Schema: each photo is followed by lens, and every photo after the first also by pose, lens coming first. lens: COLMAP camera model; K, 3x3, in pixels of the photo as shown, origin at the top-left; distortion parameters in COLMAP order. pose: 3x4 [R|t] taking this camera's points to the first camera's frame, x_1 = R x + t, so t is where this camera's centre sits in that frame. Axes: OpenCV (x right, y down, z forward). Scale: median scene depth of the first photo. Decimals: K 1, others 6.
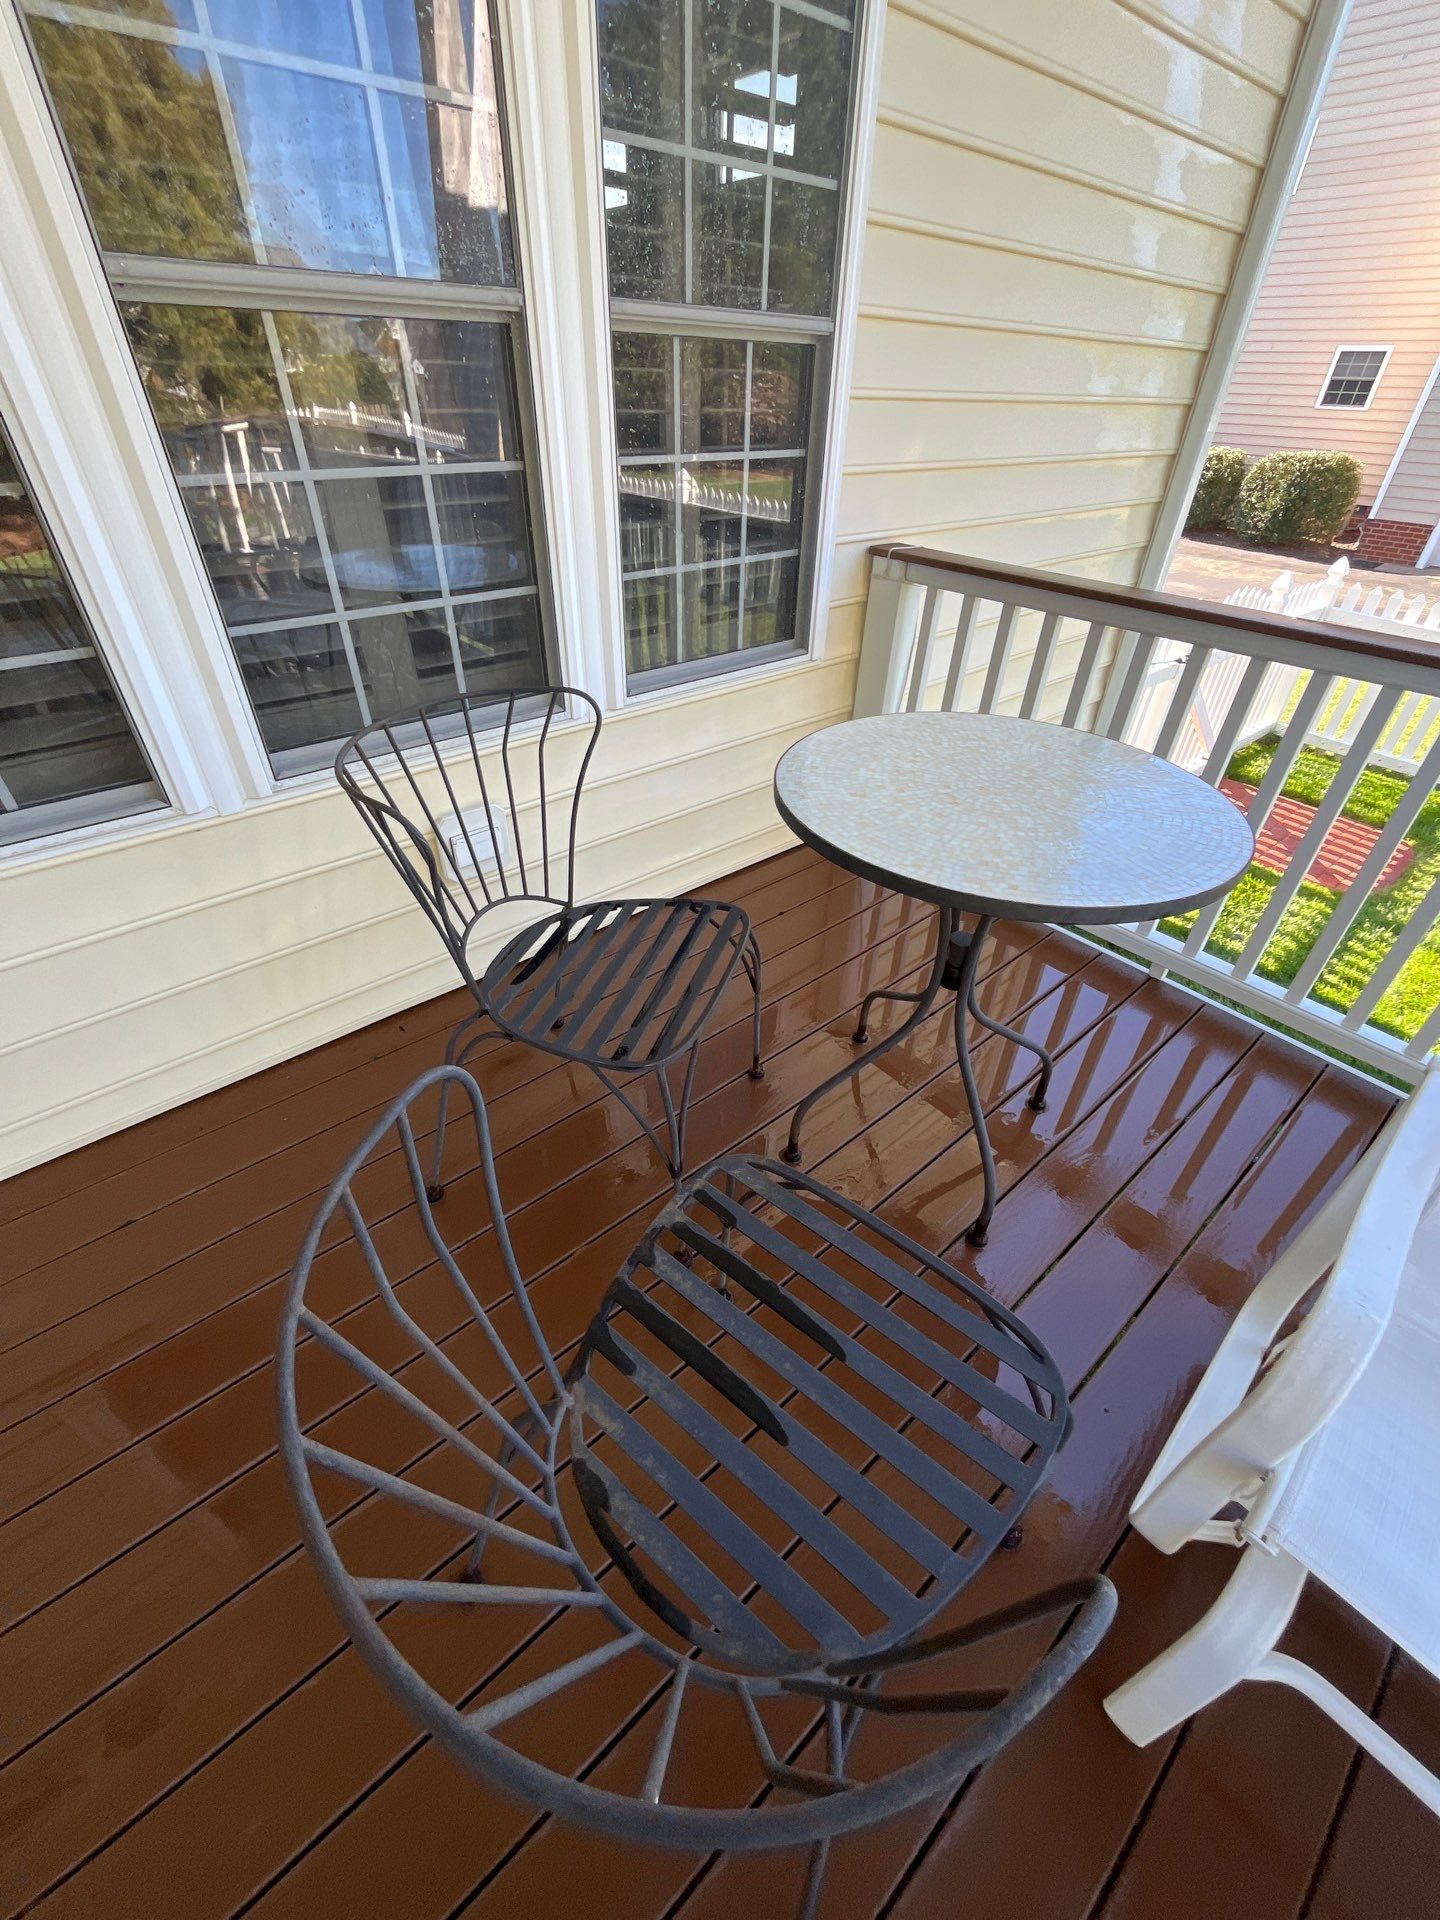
lens RADIAL K [[781.0, 0, 716.3], [0, 781.0, 959.6], [0, 0, 1]] dist [-0.004134, 0.000239]
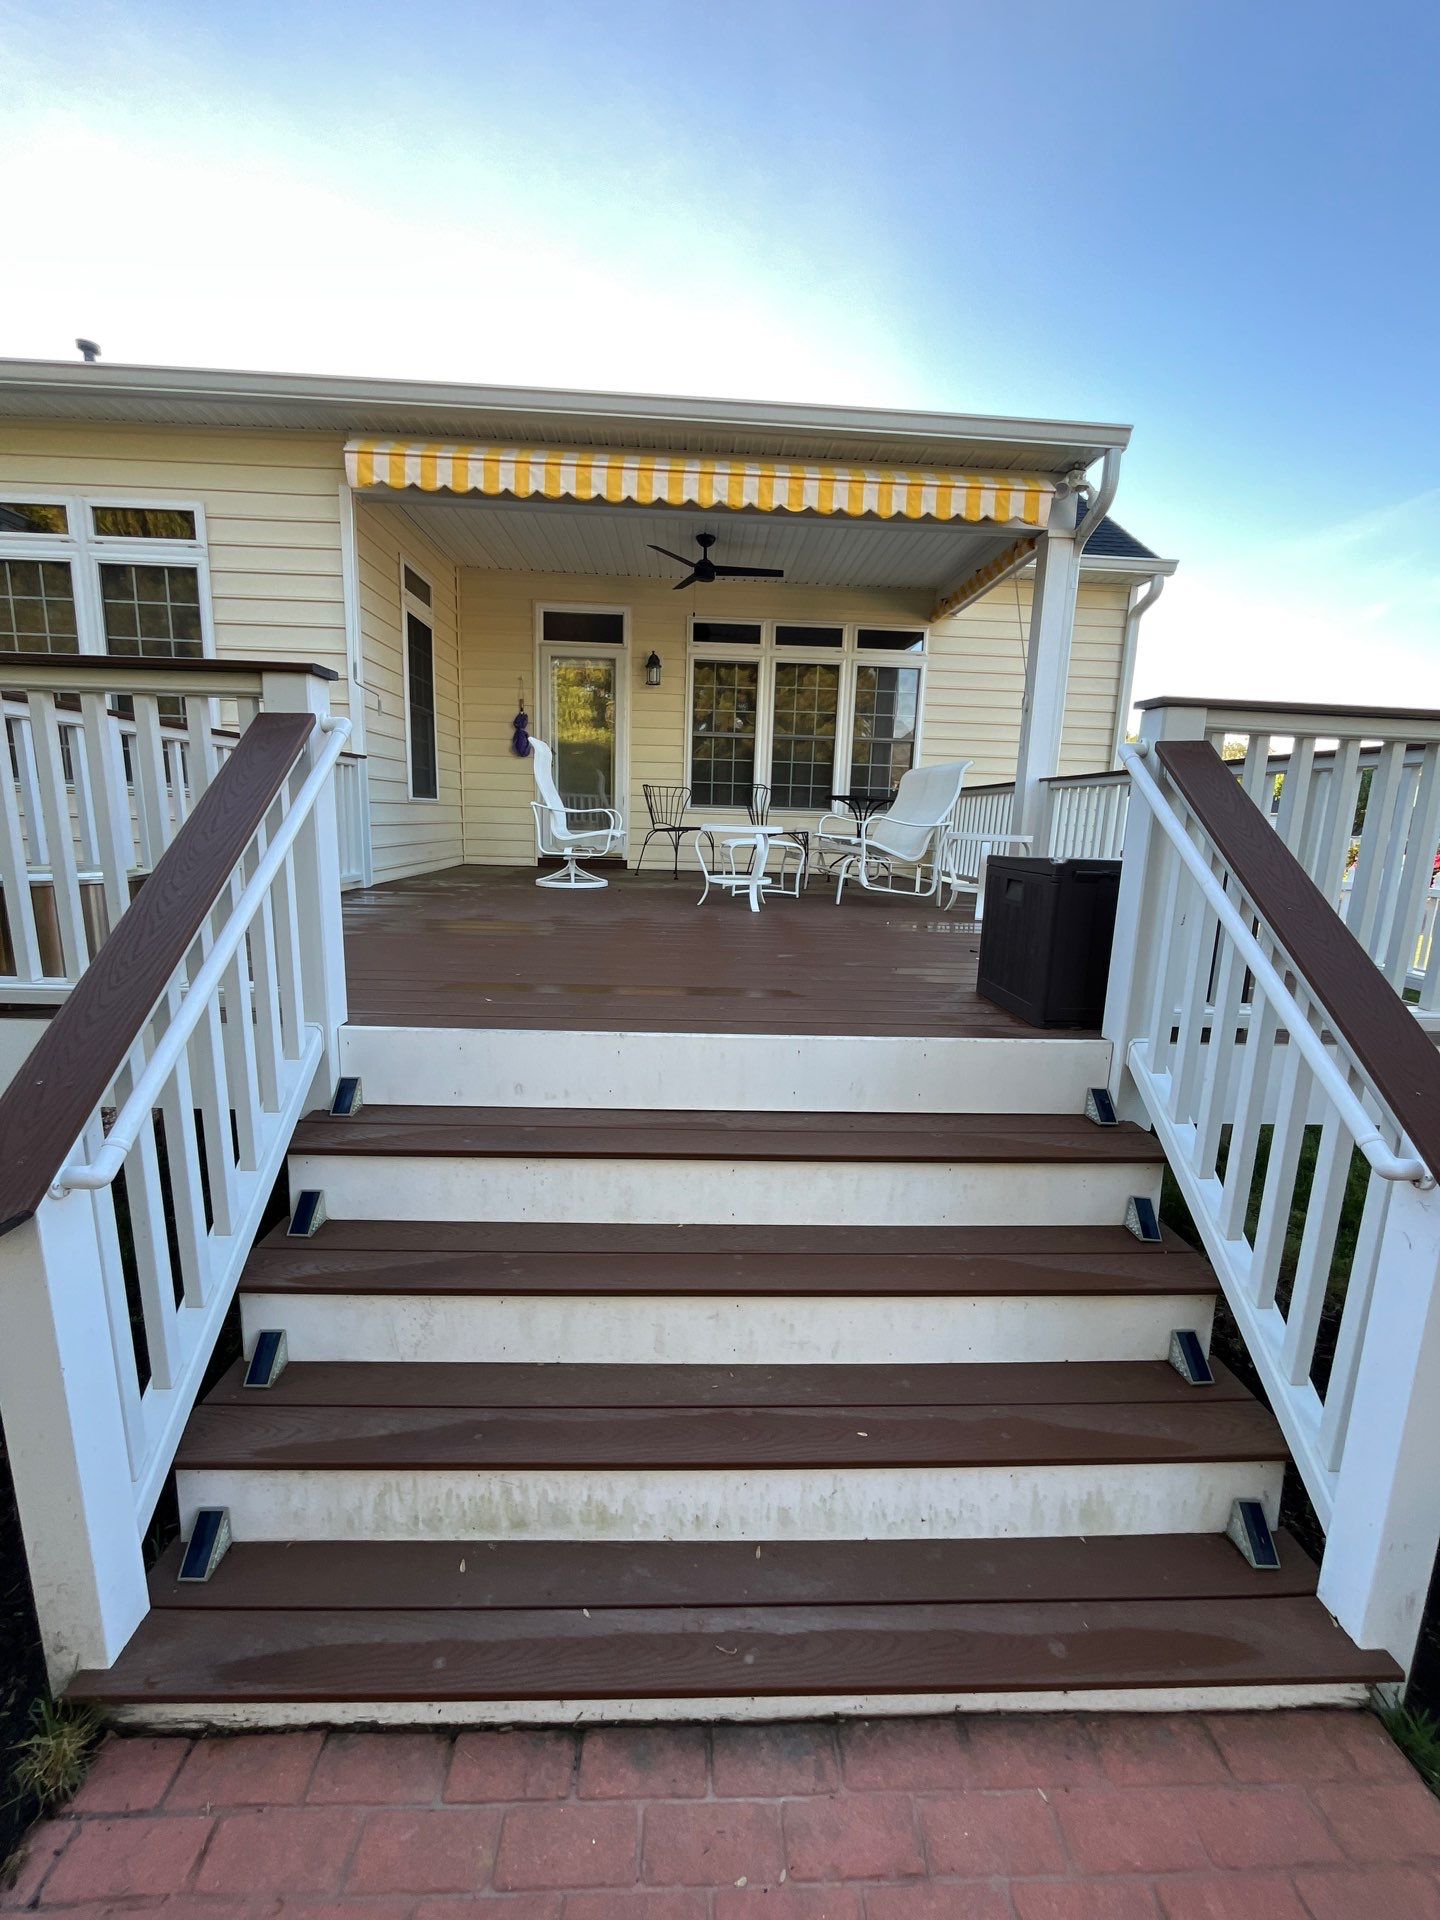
lens RADIAL K [[781.0, 0, 718.2], [0, 781.0, 965.2], [0, 0, 1]] dist [-0.004134, 0.000239]
pose [[0.790012, 0.119371, -0.601358, 1.671407], [-0.376626, 0.868458, -0.322387, 1.705242], [0.483771, 0.481177, 0.731050, -1.719660]]
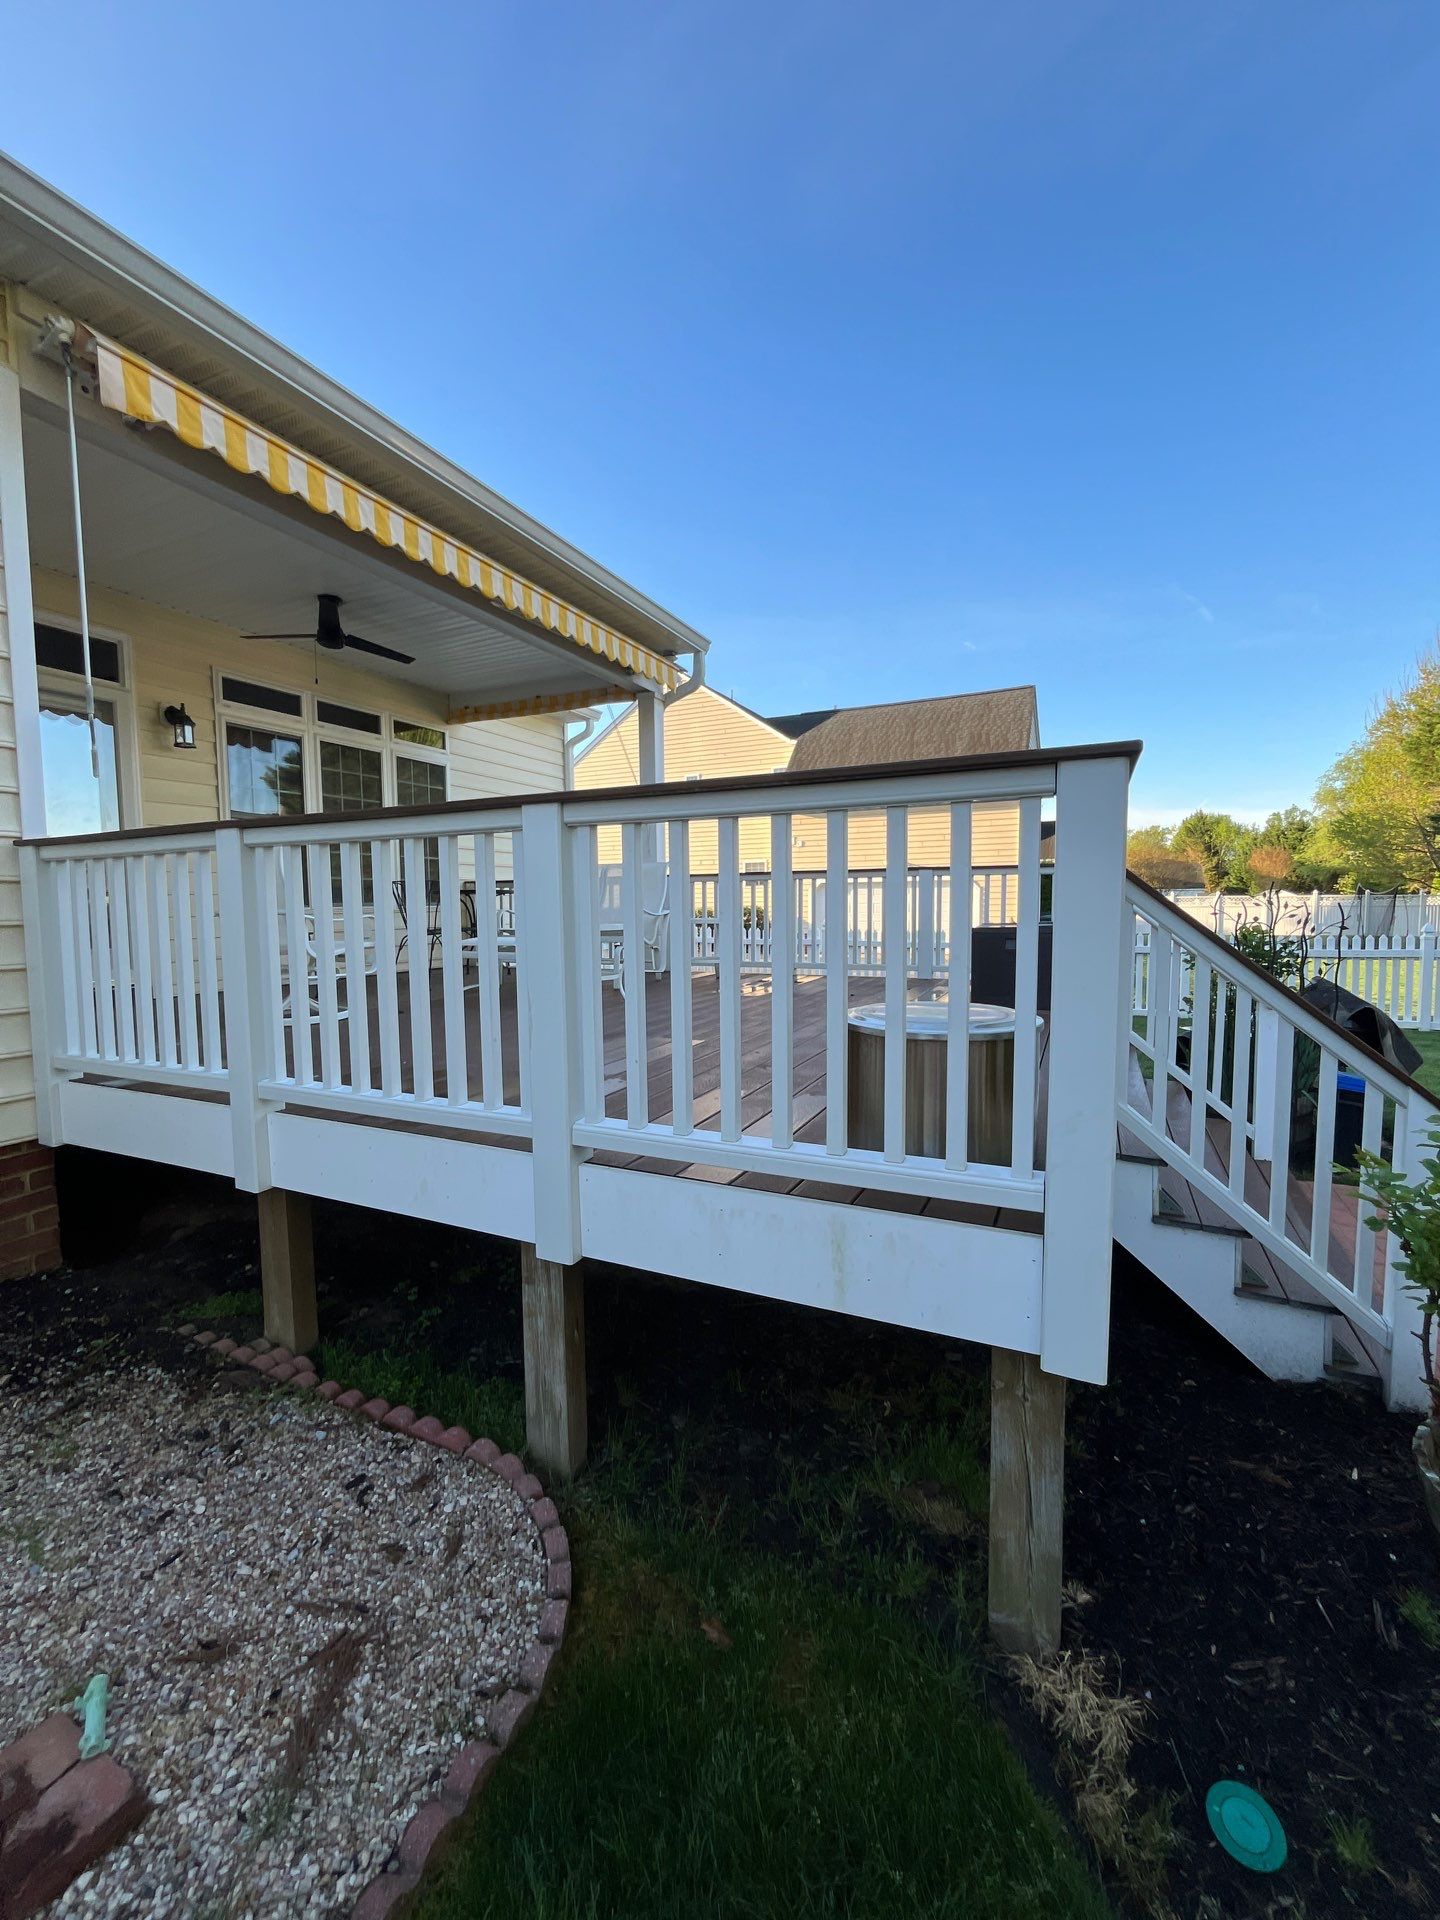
lens RADIAL K [[781.0, 0, 725.9], [0, 781.0, 959.1], [0, 0, 1]] dist [-0.004134, 0.000239]
pose [[0.907864, -0.062744, 0.414542, -0.239828], [0.274389, 0.836504, -0.474312, 1.893302], [-0.317006, 0.544357, 0.776648, -2.088894]]
